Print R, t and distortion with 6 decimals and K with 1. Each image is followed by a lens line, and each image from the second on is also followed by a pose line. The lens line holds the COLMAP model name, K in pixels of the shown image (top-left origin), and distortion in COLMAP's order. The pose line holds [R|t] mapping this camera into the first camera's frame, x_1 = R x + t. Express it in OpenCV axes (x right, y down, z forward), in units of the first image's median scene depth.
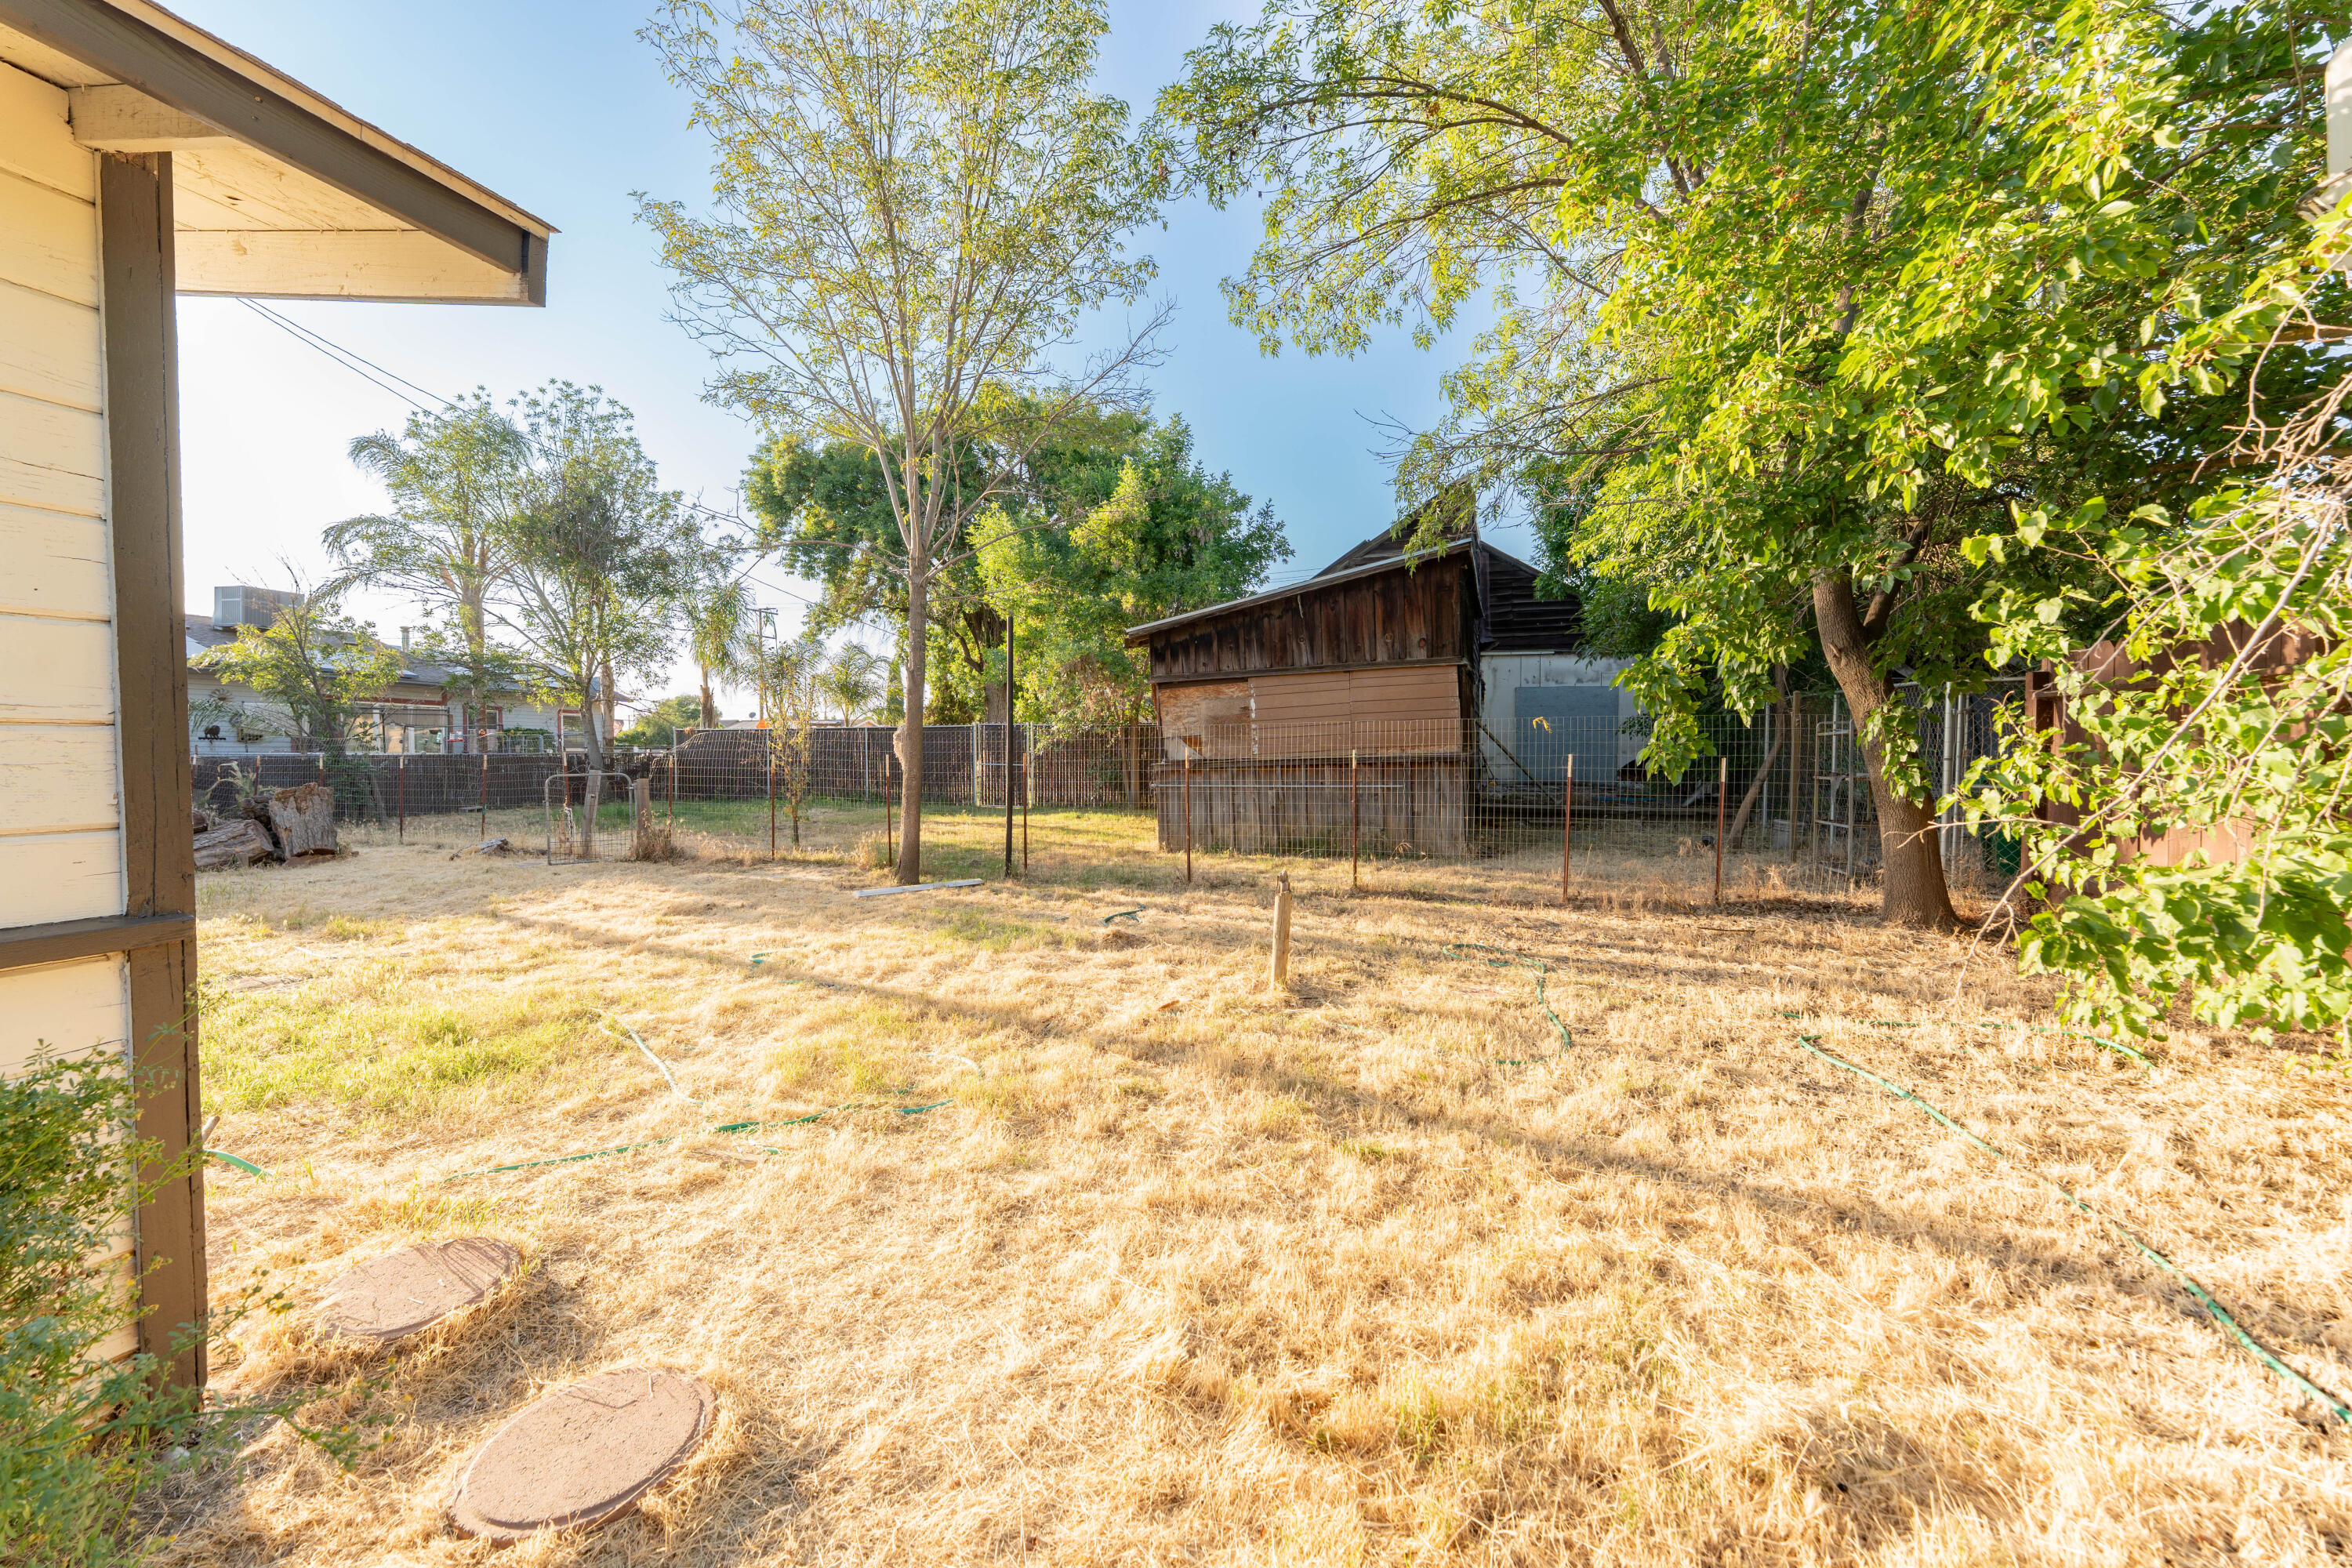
lens RADIAL K [[934.8, 0, 1173.0], [0, 934.8, 782.9], [0, 0, 1]] dist [-0.000097, 0.000404]
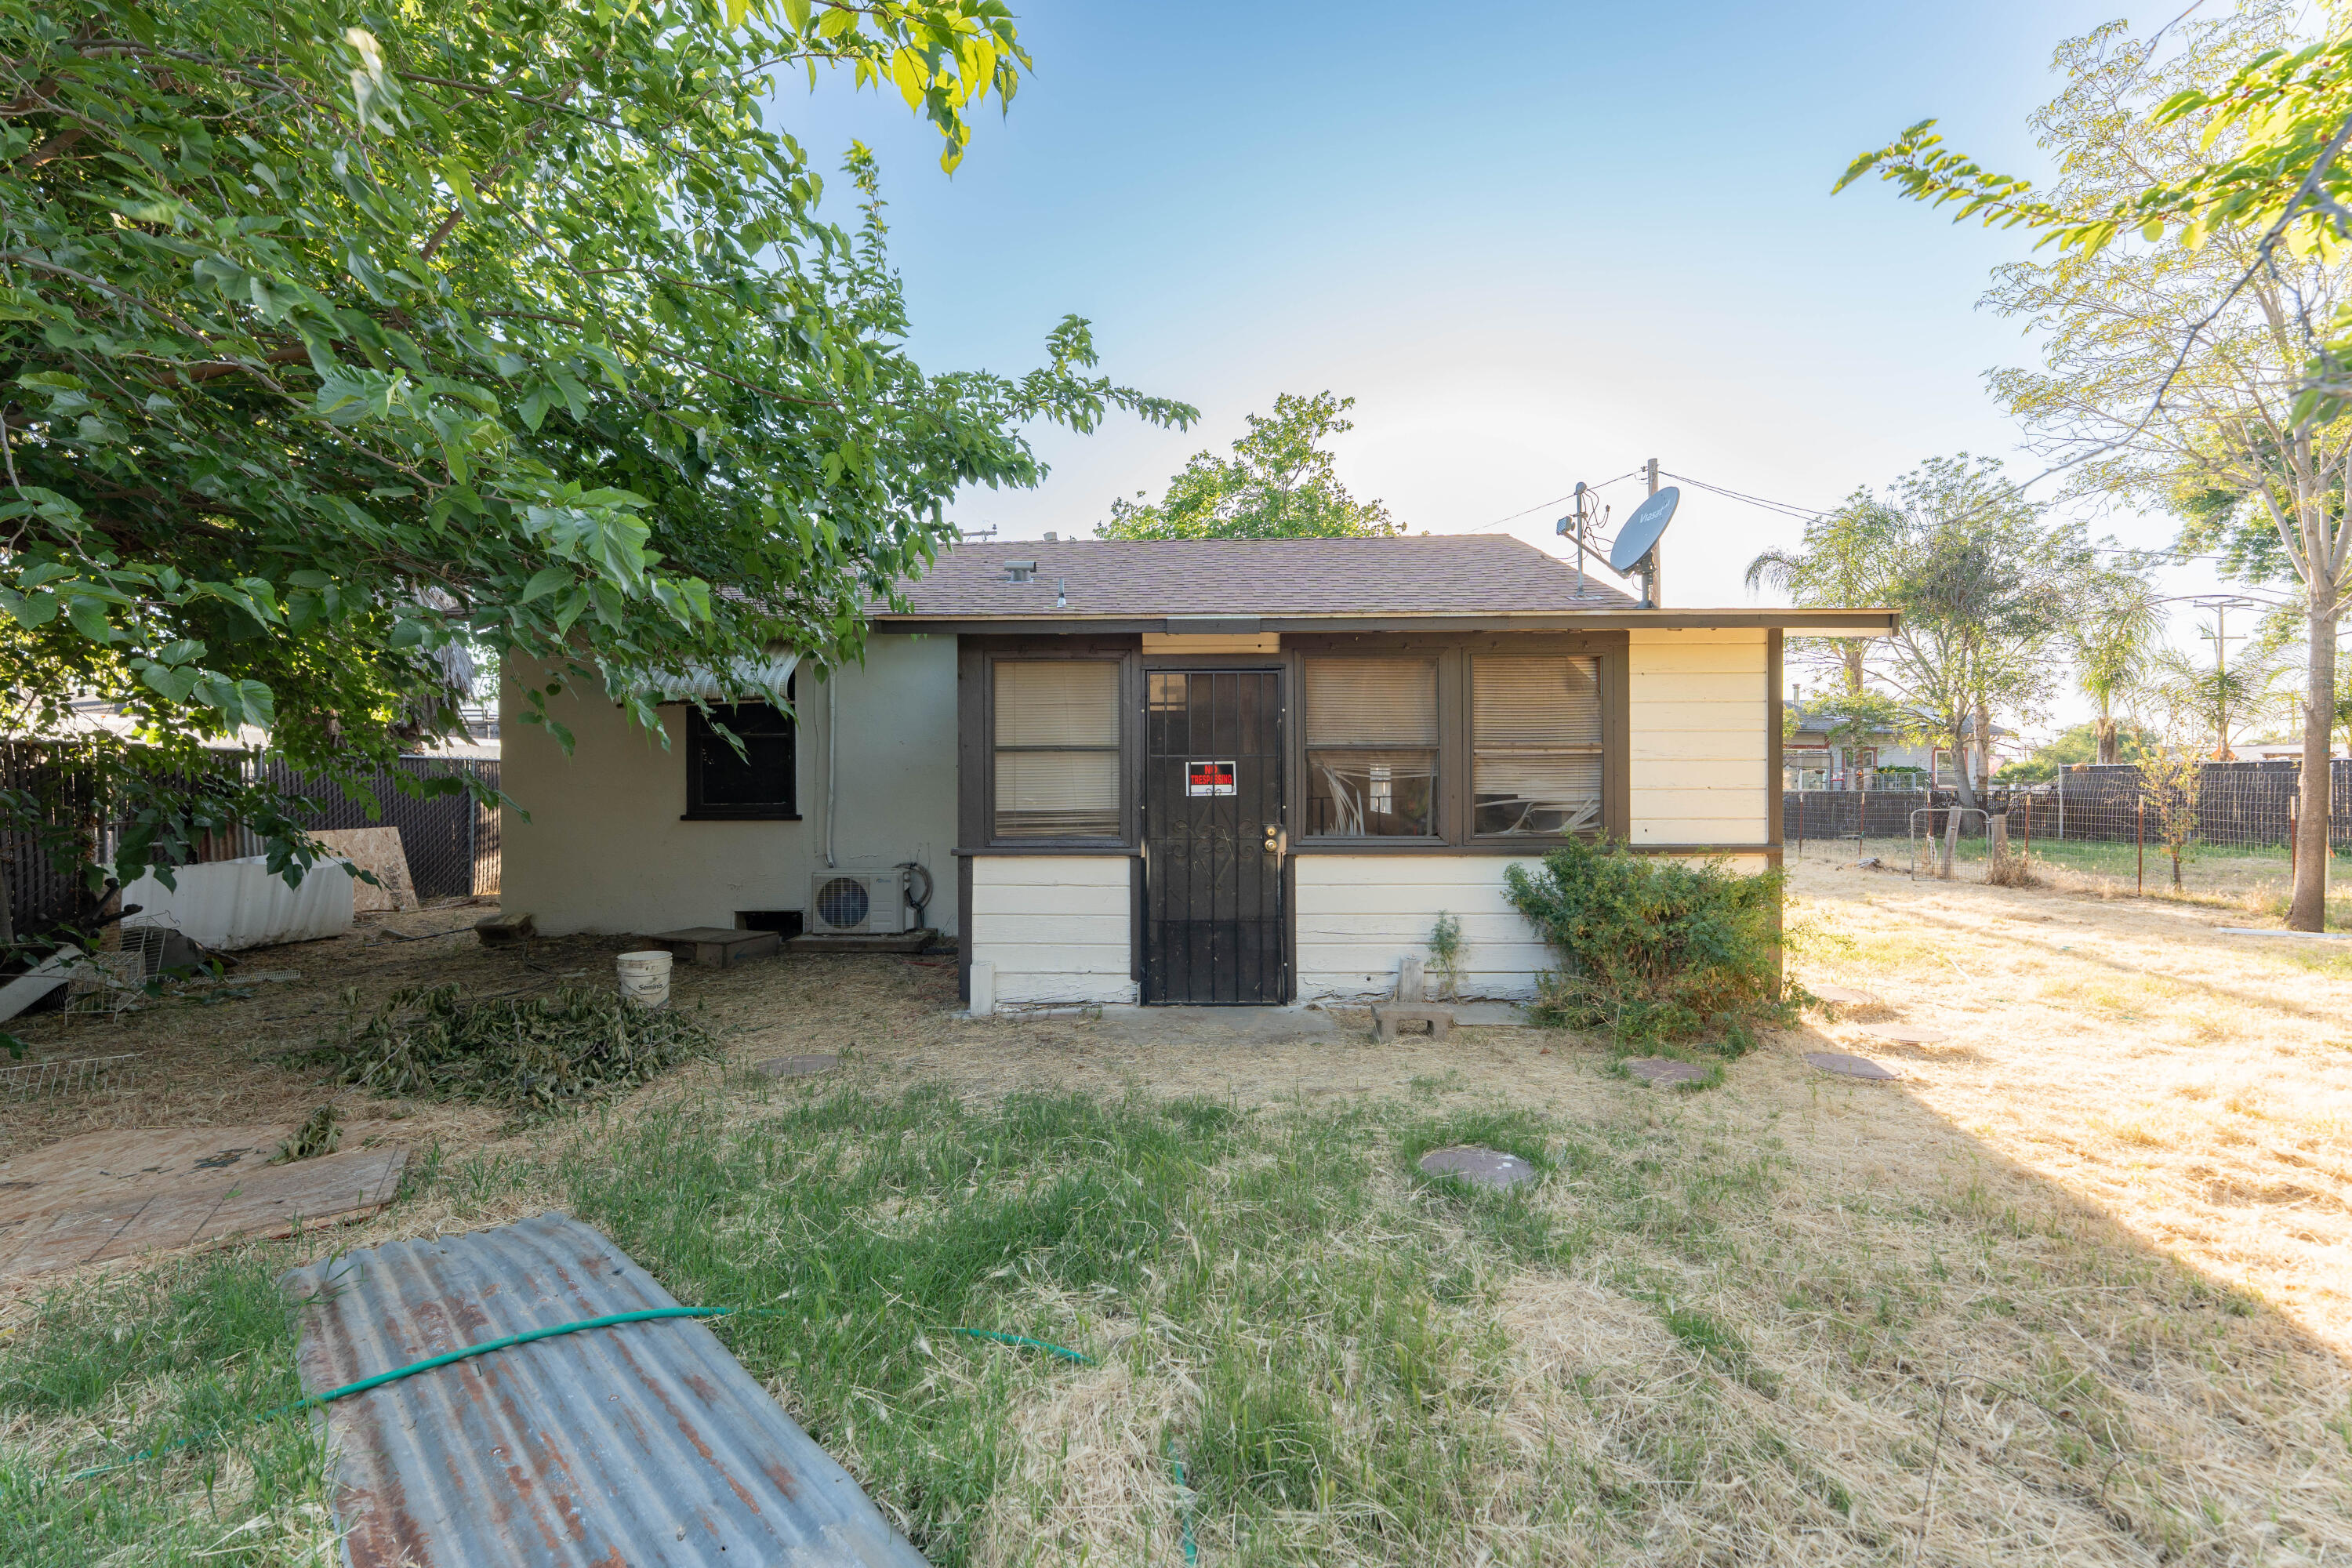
lens RADIAL K [[934.8, 0, 1173.0], [0, 934.8, 782.9], [0, 0, 1]] dist [-0.000097, 0.000404]
pose [[0.299720, -0.004161, -0.954018, 0.128562], [-0.031964, 0.999385, -0.014401, 0.003058], [0.953492, 0.034811, 0.299402, -0.180831]]
